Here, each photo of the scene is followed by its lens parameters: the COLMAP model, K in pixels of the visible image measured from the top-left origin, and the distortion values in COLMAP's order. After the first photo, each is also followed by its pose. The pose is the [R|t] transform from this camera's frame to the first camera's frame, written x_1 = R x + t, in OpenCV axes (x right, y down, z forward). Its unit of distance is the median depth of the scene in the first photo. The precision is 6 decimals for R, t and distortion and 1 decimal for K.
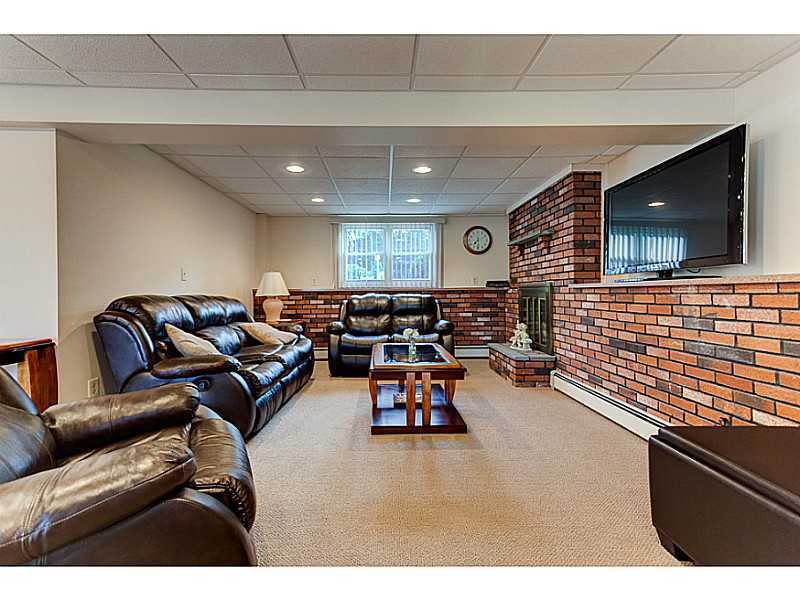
lens RADIAL K [[378.0, 0, 394.7], [0, 378.0, 288.1], [0, 0, 1]] dist [0.022690, 0.001035]
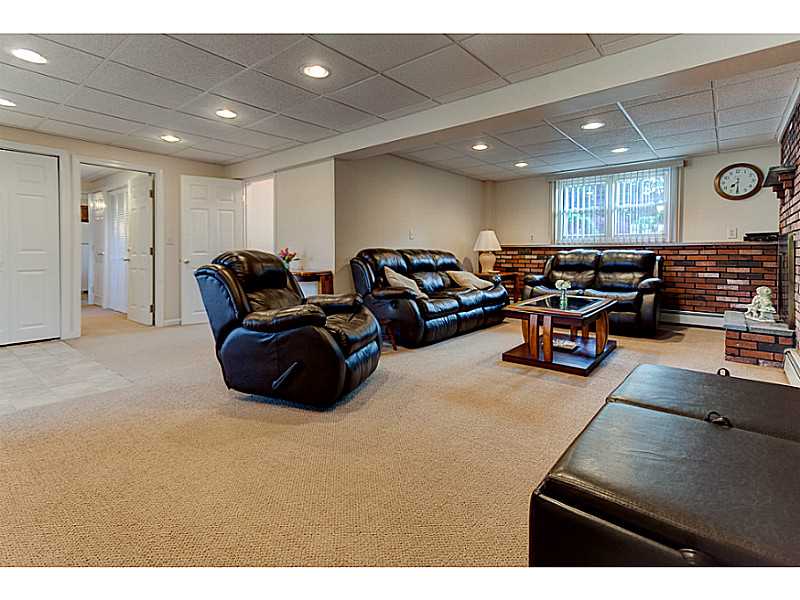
lens RADIAL K [[389.7, 0, 400.2], [0, 389.7, 252.7], [0, 0, 1]] dist [0.024960, 0.000426]
pose [[0.754412, 0.007441, -0.656359, 0.271167], [0.004845, 0.999845, 0.016904, 0.003947], [0.656384, -0.015932, 0.754259, -0.096730]]
